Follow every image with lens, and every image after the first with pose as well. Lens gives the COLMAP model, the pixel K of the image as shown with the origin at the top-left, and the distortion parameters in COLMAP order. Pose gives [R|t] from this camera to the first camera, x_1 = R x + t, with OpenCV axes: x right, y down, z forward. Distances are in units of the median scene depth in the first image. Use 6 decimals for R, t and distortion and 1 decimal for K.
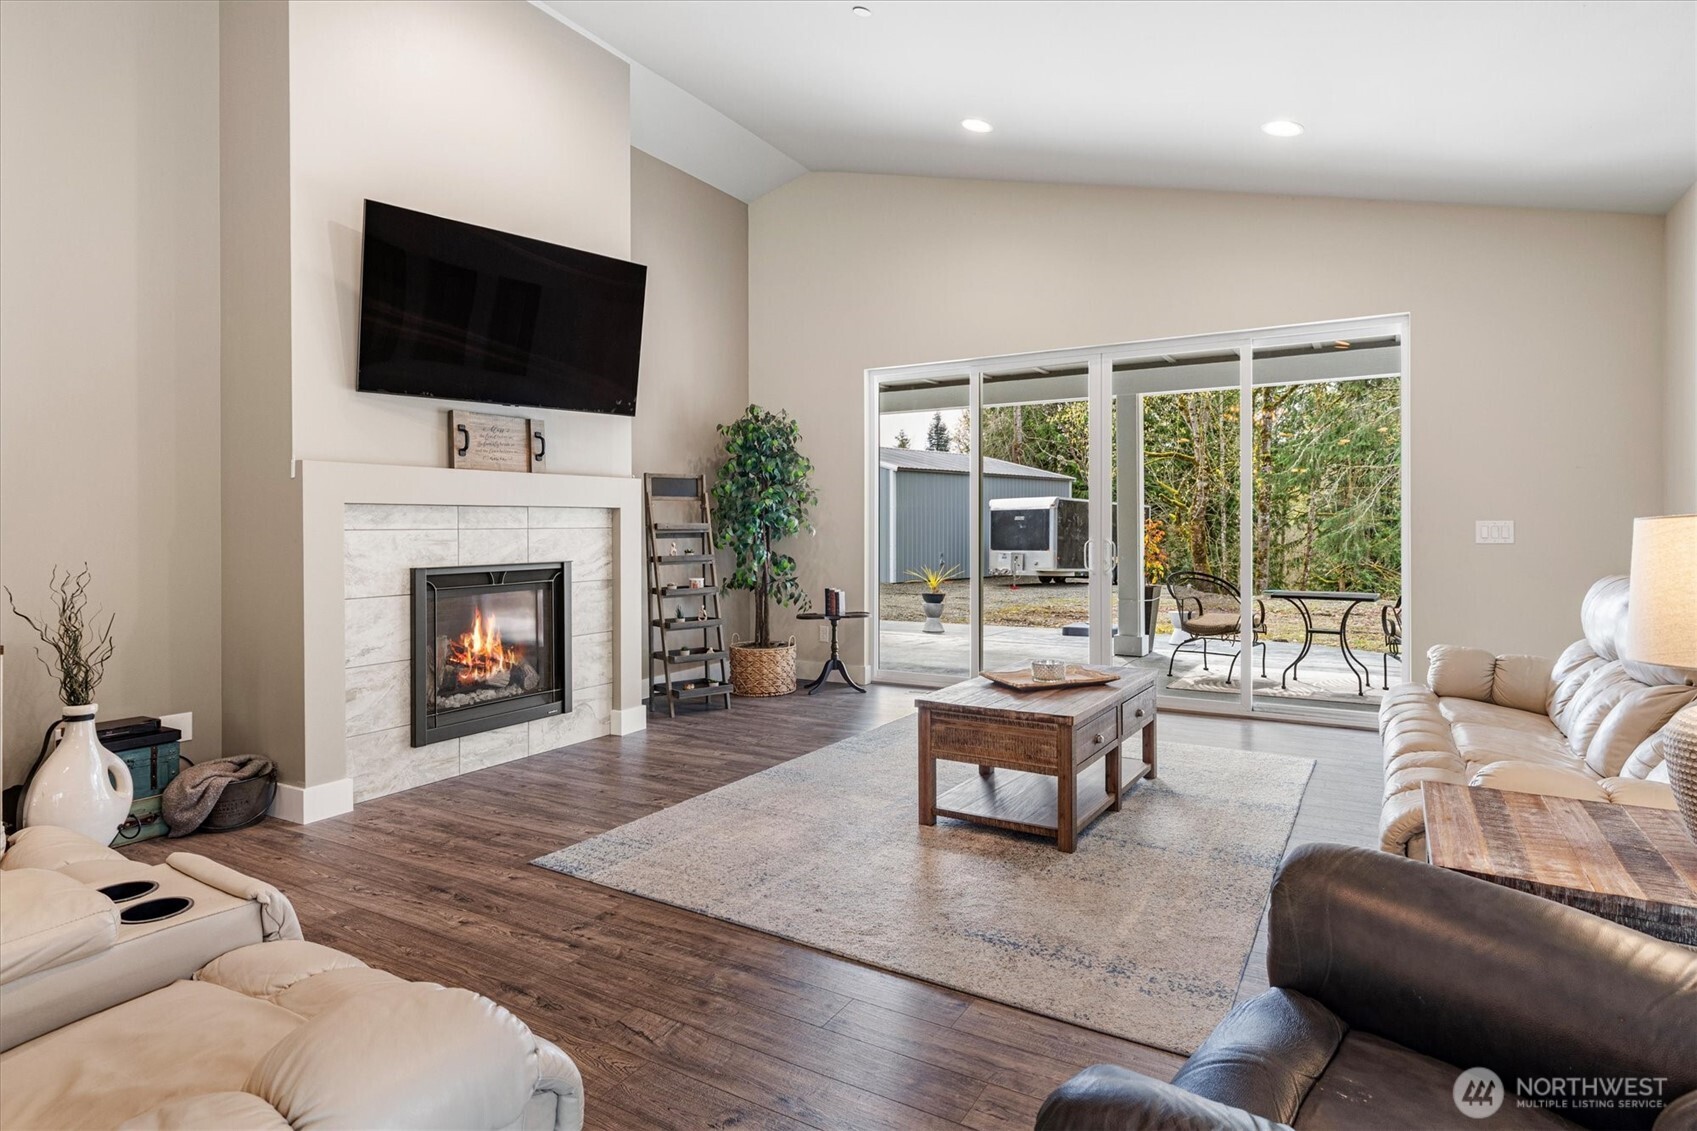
lens RADIAL K [[904.9, 0, 849.7], [0, 904.9, 525.2], [0, 0, 1]] dist [-0.003322, 0.000188]
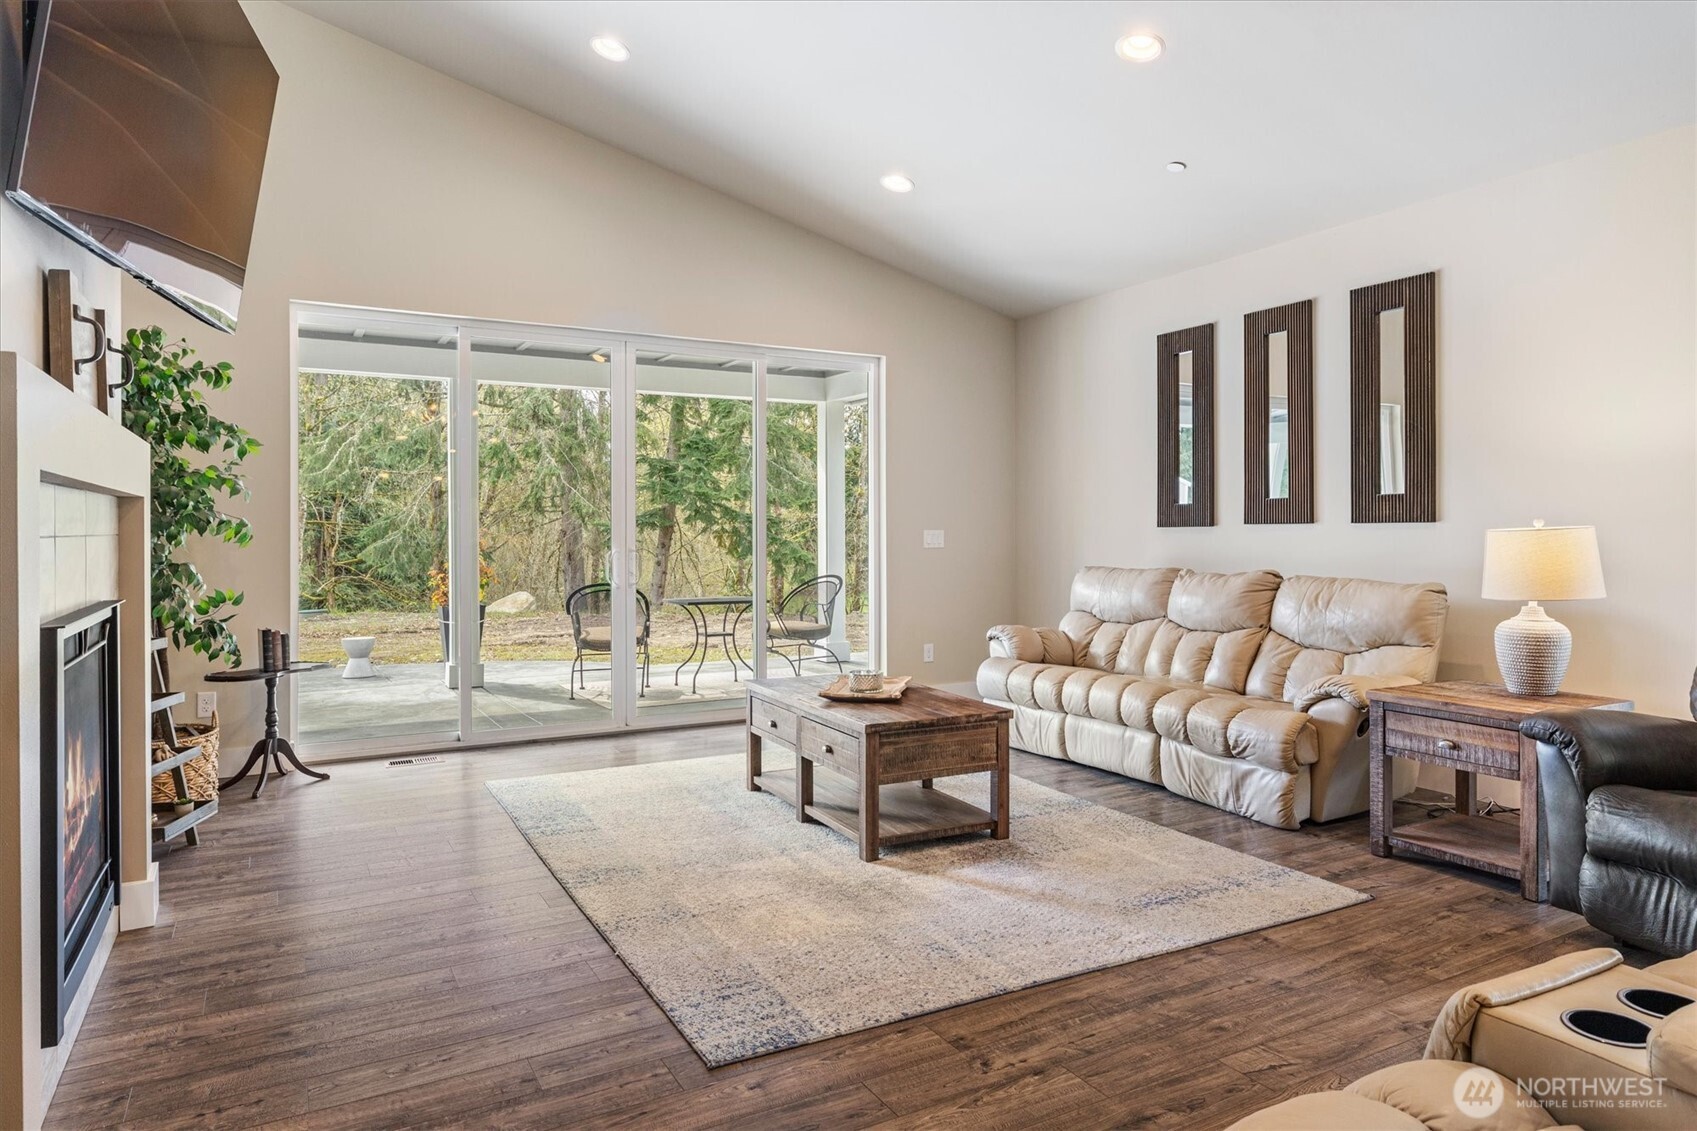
lens RADIAL K [[1025.2, 0, 846.9], [0, 1025.2, 535.8], [0, 0, 1]] dist [0.001382, -0.002181]
pose [[0.508695, 0.001270, 0.860946, -0.911003], [-0.002582, 0.999997, 0.000051, 0.003794], [-0.860943, -0.002249, 0.508697, 0.551395]]
